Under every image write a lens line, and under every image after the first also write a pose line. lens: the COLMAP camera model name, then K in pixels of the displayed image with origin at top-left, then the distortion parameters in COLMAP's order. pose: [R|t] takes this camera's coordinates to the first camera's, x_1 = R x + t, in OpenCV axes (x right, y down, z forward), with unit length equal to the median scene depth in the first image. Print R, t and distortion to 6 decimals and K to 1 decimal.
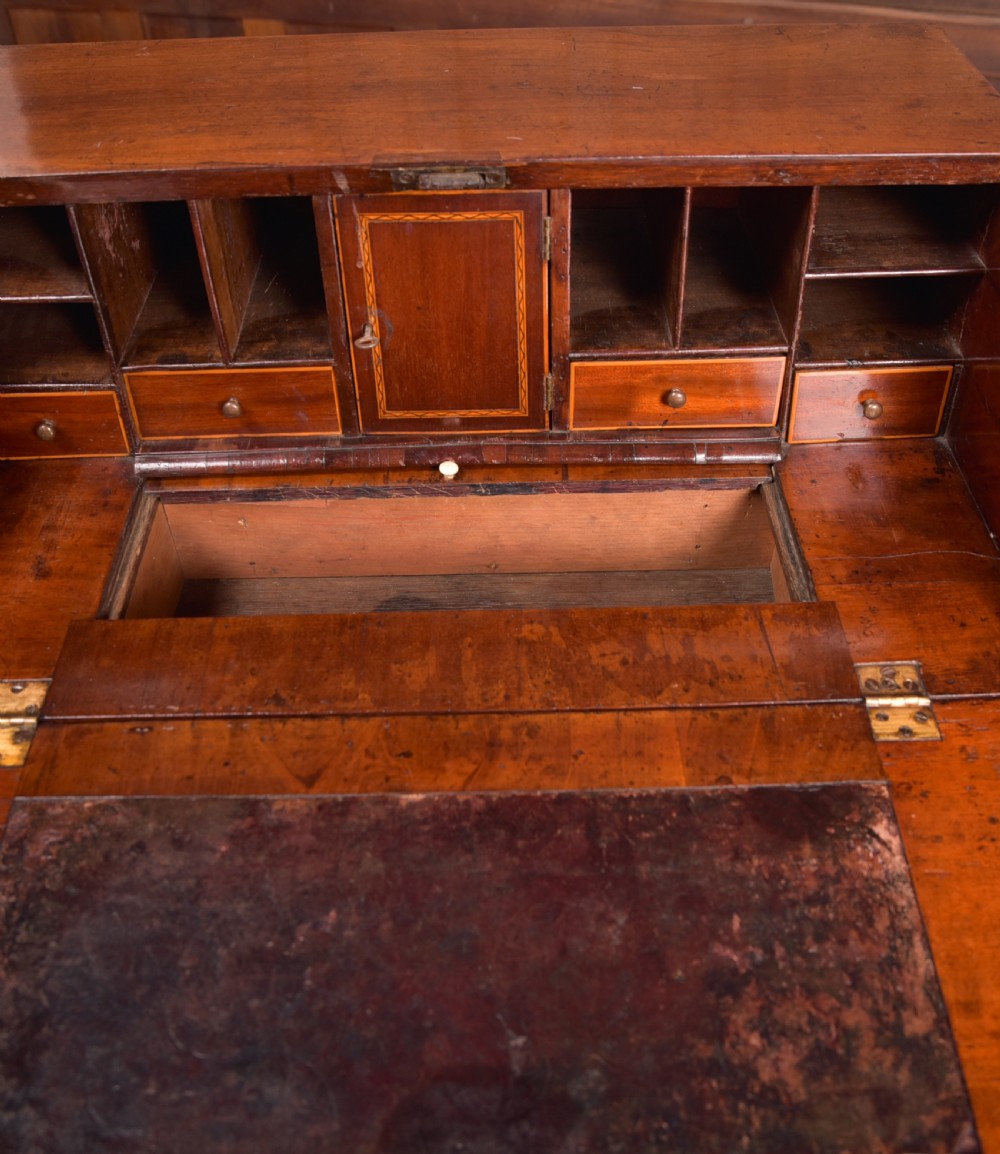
lens RADIAL K [[1145.1, 0, 501.2], [0, 1145.1, 585.0], [0, 0, 1]] dist [-0.084728, 0.000000]
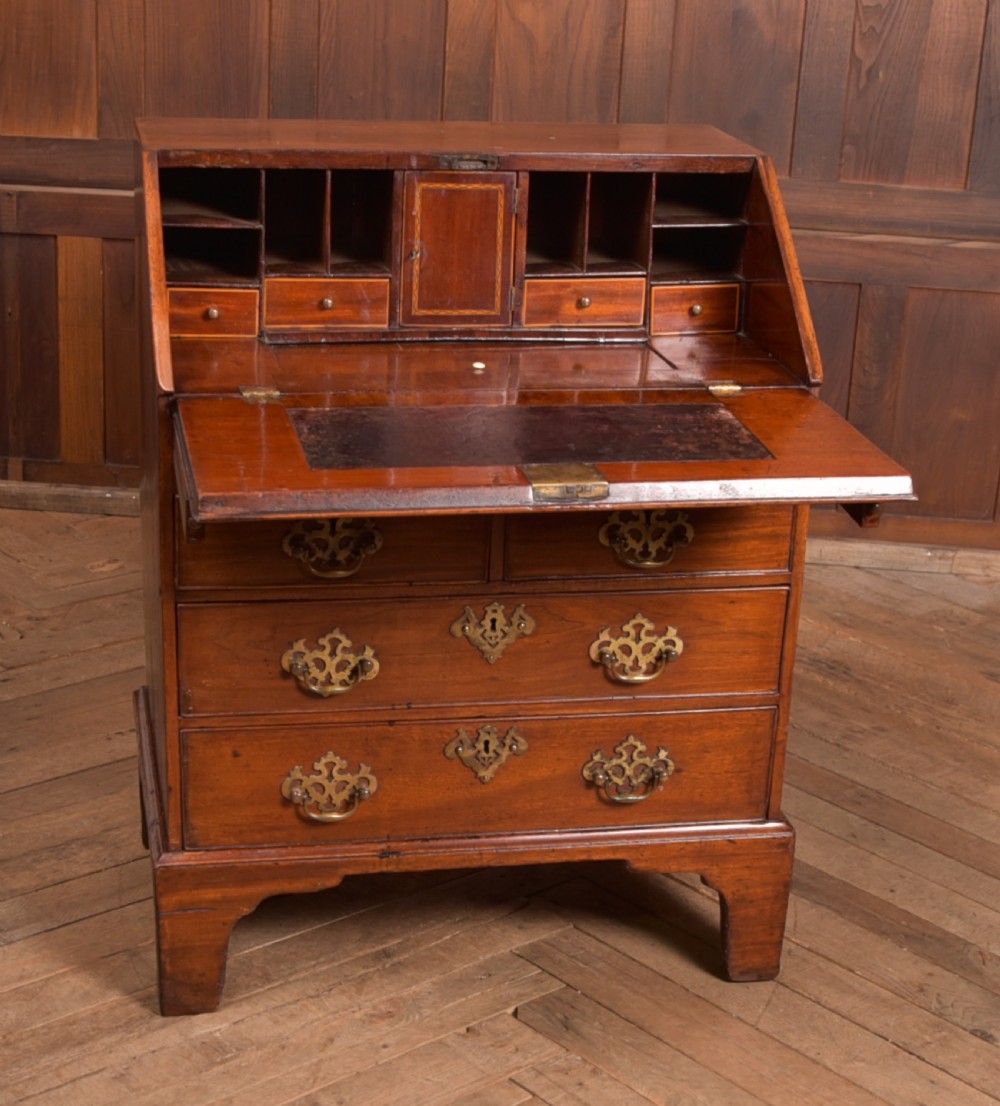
lens RADIAL K [[1955.5, 0, 433.4], [0, 1955.5, 656.7], [0, 0, 1]] dist [-0.098073, 0.000000]
pose [[0.985915, -0.012677, 0.166764, -0.663175], [0.069914, 0.937059, -0.342100, 1.545345], [-0.151931, 0.348941, 0.924747, -1.741772]]
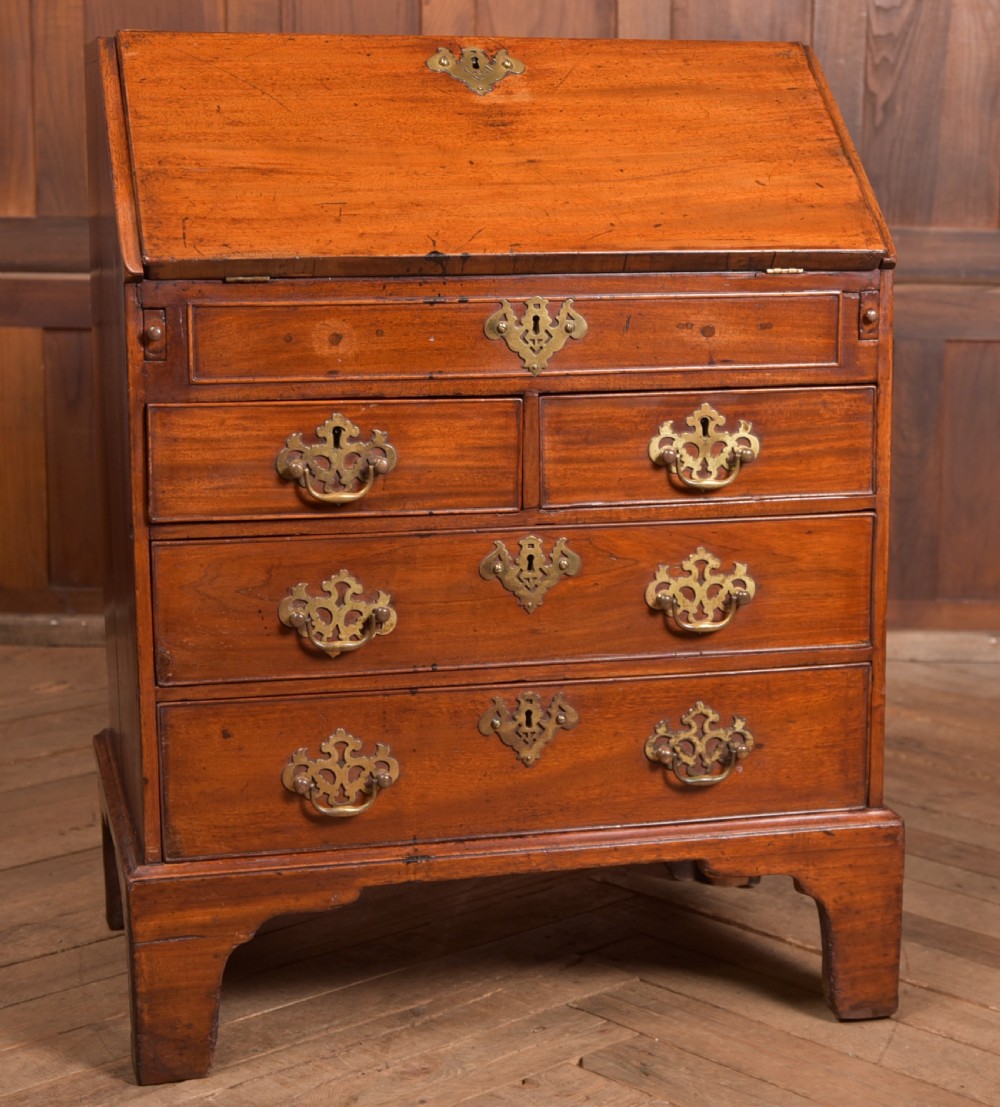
lens RADIAL K [[2119.3, 0, 509.1], [0, 2119.3, 558.5], [0, 0, 1]] dist [0.007819, 0.000000]
pose [[0.975093, -0.021575, 0.220743, -0.703609], [0.135650, 0.845424, -0.516583, 1.906128], [-0.175476, 0.533660, 0.827294, -1.216752]]
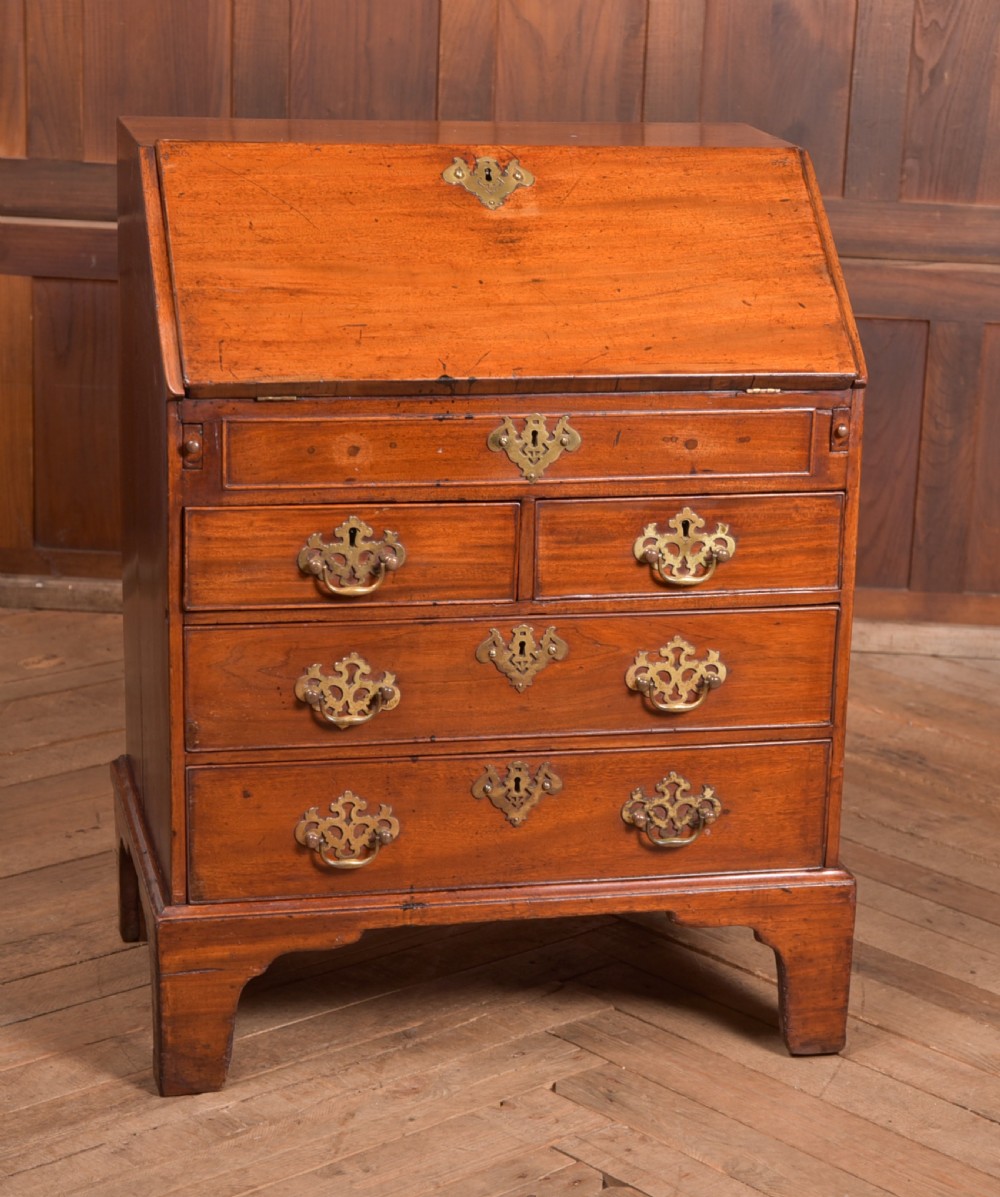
lens RADIAL K [[2688.3, 0, 527.9], [0, 2688.3, 657.4], [0, 0, 1]] dist [0.055250, 0.000000]
pose [[0.976143, -0.012369, 0.216775, -0.916749], [0.105253, 0.900186, -0.422595, 2.161173], [-0.189911, 0.435329, 0.880013, -2.428562]]
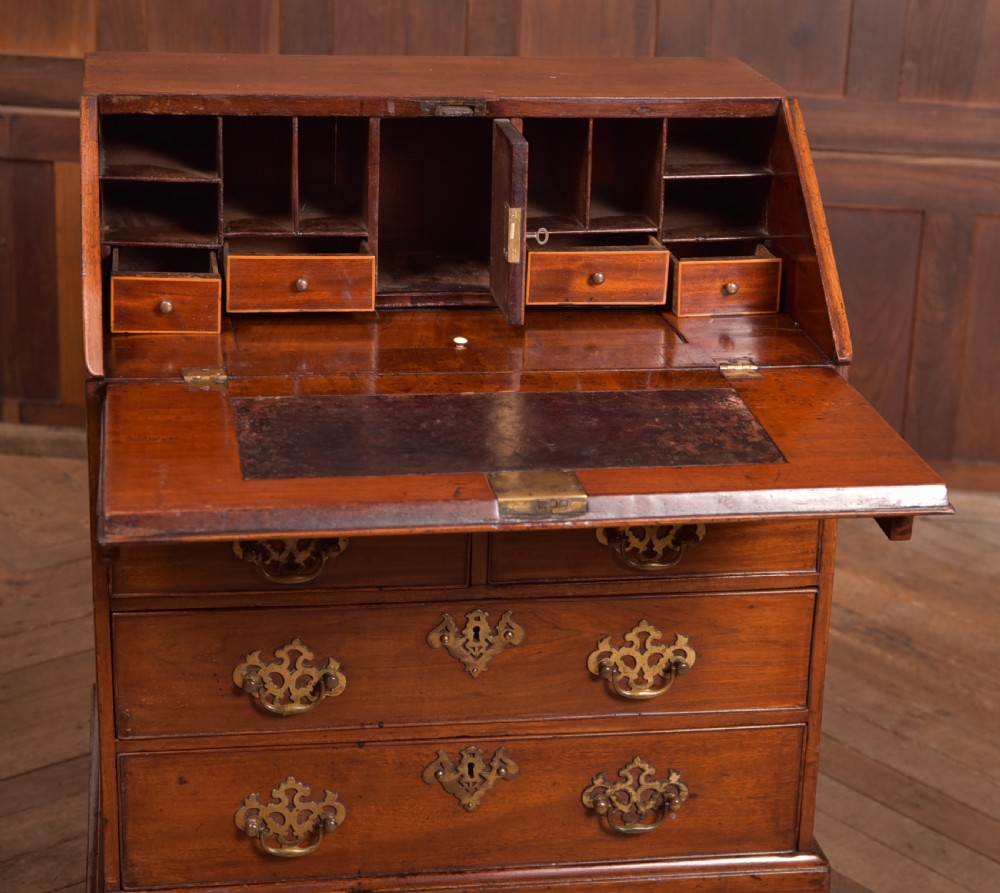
lens RADIAL K [[2002.3, 0, 487.2], [0, 2002.3, 435.0], [0, 0, 1]] dist [0.048761, 0.000000]
pose [[0.988258, 0.000717, 0.152795, -0.455165], [0.060661, 0.915967, -0.396642, 1.287322], [-0.140239, 0.401253, 0.905168, -1.537602]]
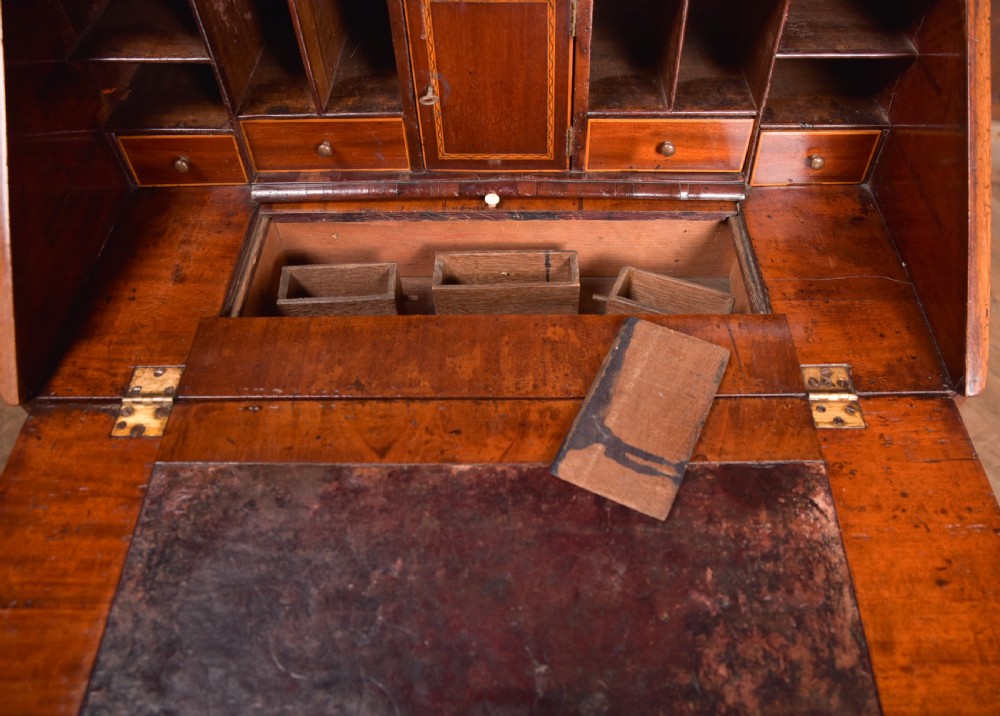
lens RADIAL K [[739.6, 0, 535.1], [0, 739.6, 359.9], [0, 0, 1]] dist [-0.091091, 0.034280]
pose [[0.999677, 0.017892, 0.018028, -0.010137], [-0.020344, 0.988992, 0.146565, -0.052719], [-0.015208, -0.146884, 0.989037, 0.165524]]
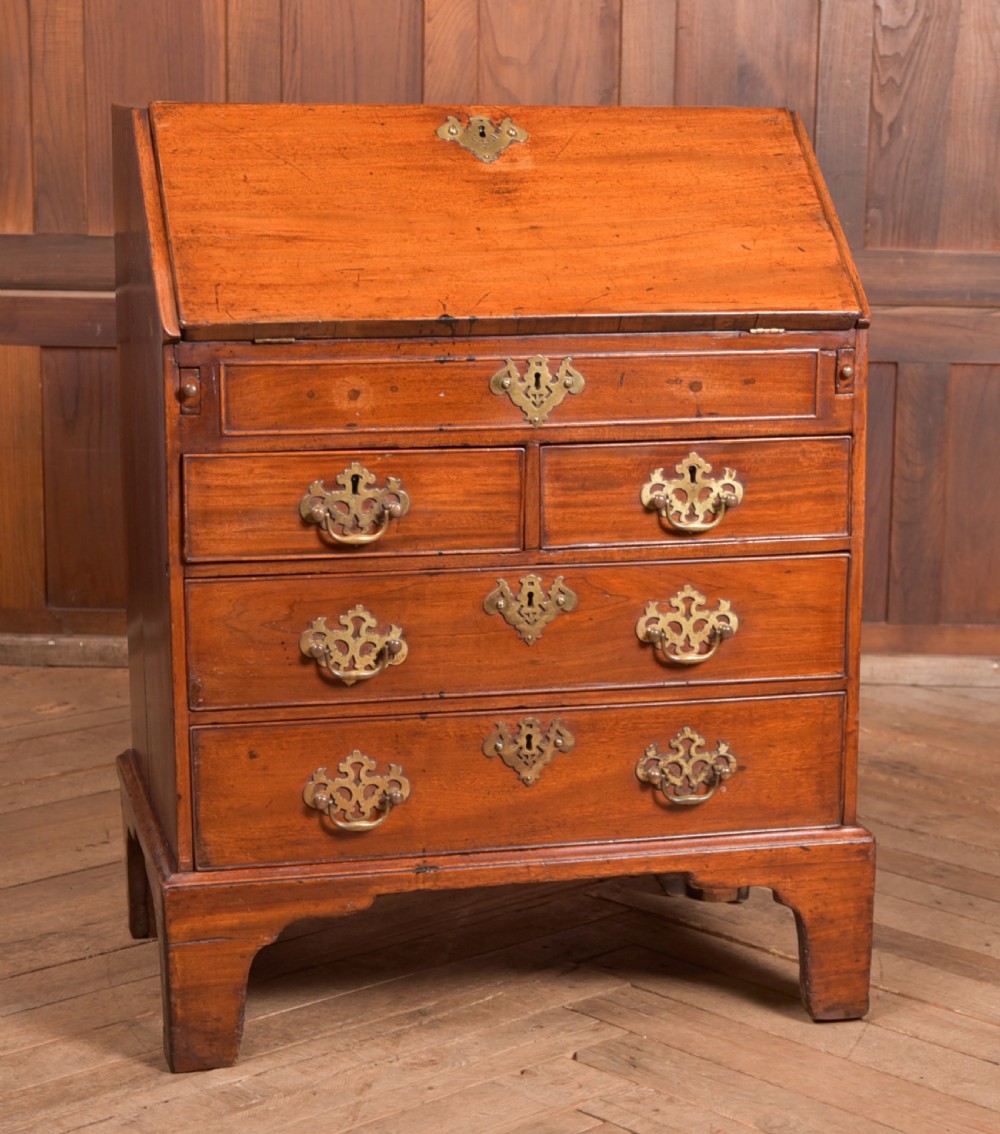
lens RADIAL K [[2384.9, 0, 510.8], [0, 2384.9, 652.4], [0, 0, 1]] dist [-0.018242, 0.000000]
pose [[0.974833, -0.025289, 0.221497, -0.855553], [0.132345, 0.865178, -0.483685, 2.203910], [-0.179403, 0.500827, 0.846751, -1.790189]]
